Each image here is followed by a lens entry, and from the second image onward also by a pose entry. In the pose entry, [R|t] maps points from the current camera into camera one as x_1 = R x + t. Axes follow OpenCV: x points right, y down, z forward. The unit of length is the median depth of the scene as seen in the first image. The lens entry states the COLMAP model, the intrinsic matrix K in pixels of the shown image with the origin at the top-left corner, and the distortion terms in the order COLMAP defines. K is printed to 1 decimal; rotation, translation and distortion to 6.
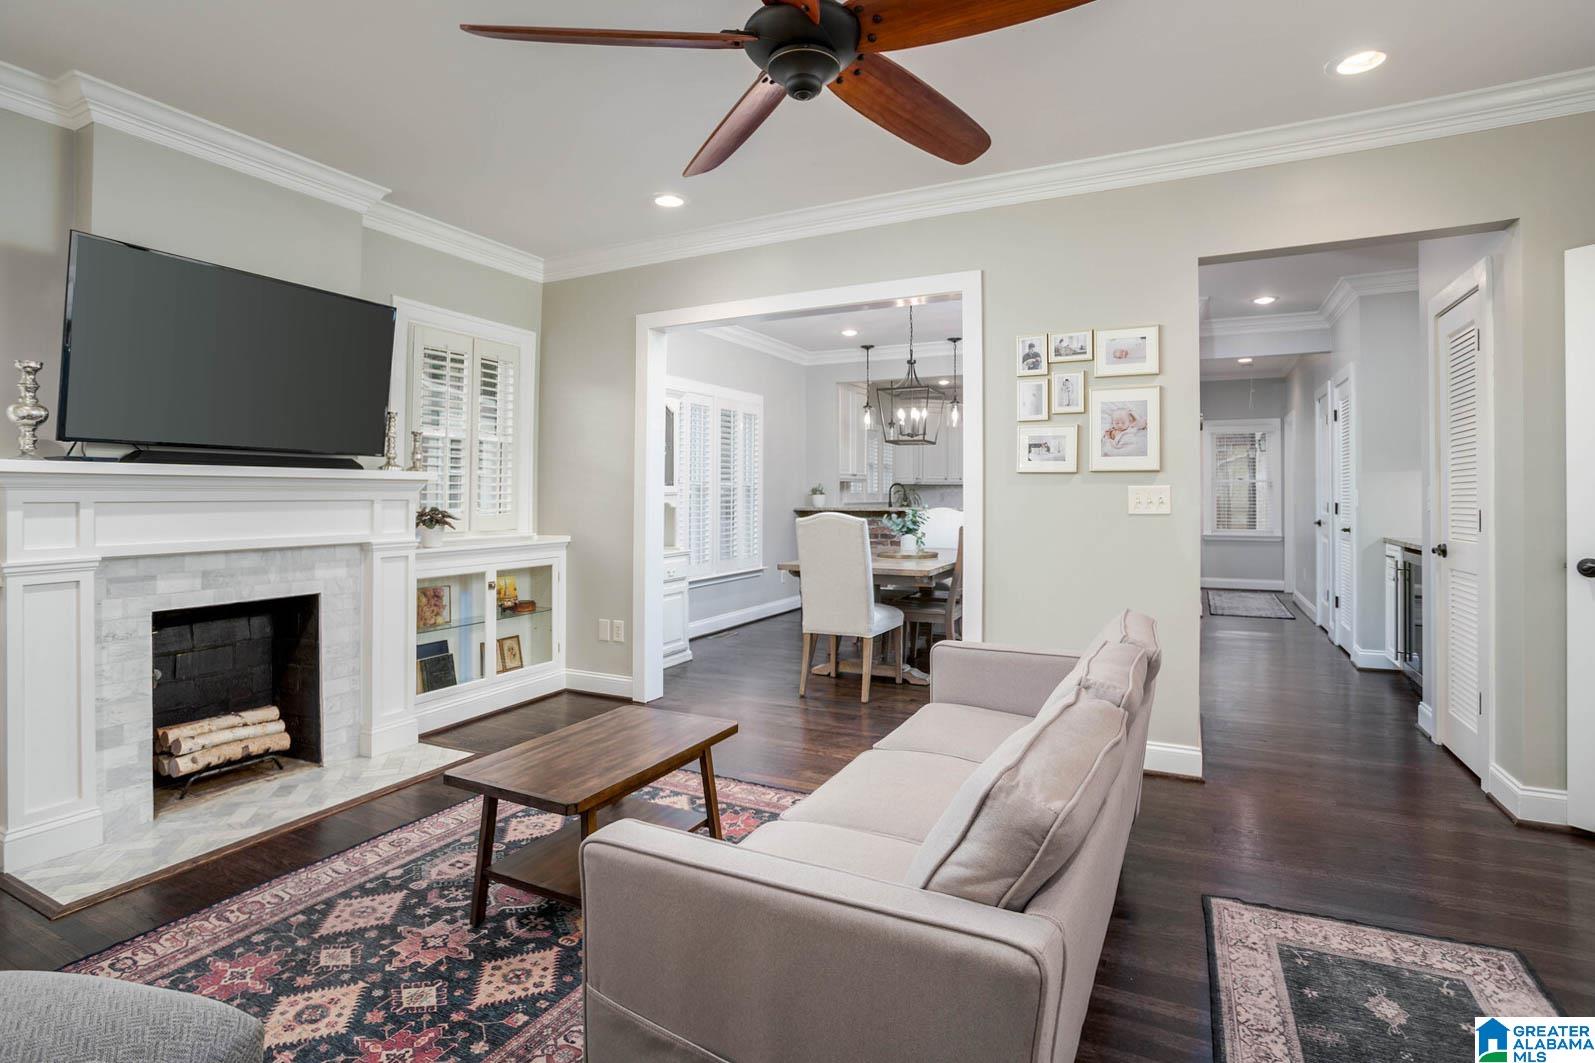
lens RADIAL K [[789.6, 0, 790.5], [0, 789.6, 502.4], [0, 0, 1]] dist [-0.063456, 0.032695]
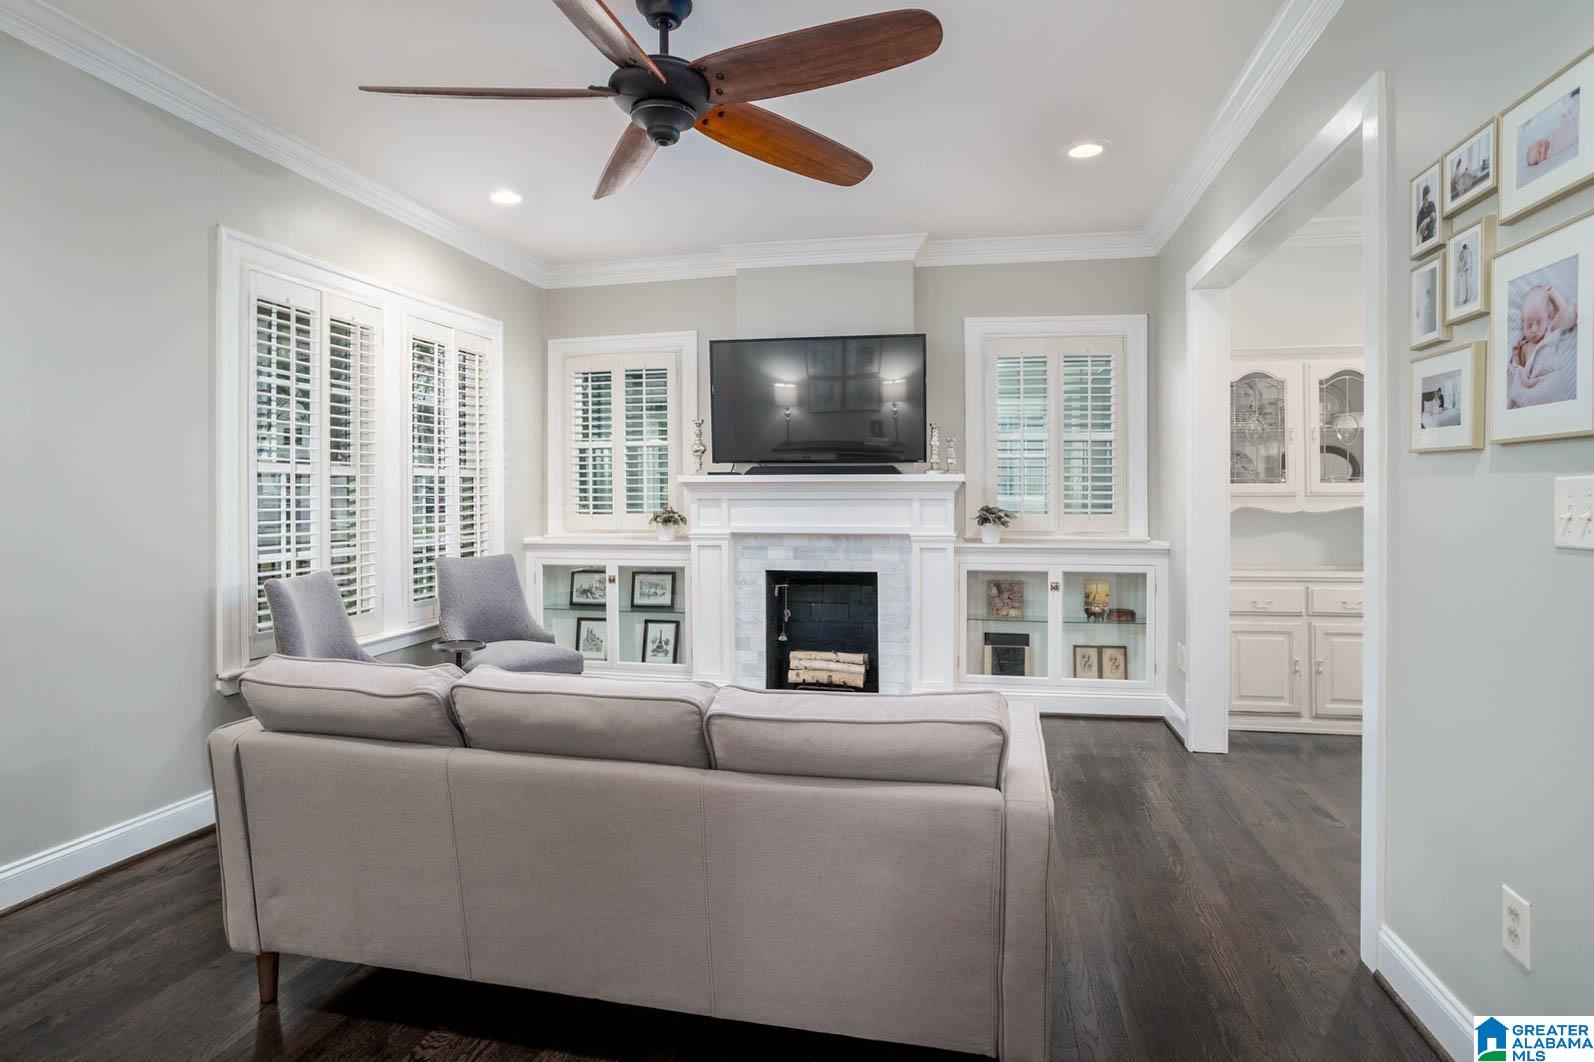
lens RADIAL K [[863.7, 0, 802.3], [0, 863.7, 527.4], [0, 0, 1]] dist [-0.050109, 0.026460]
pose [[0.277718, 0.037751, -0.959921, 0.726828], [-0.010256, 0.999287, 0.036332, -0.006442], [0.960608, -0.000245, 0.277907, 0.492519]]
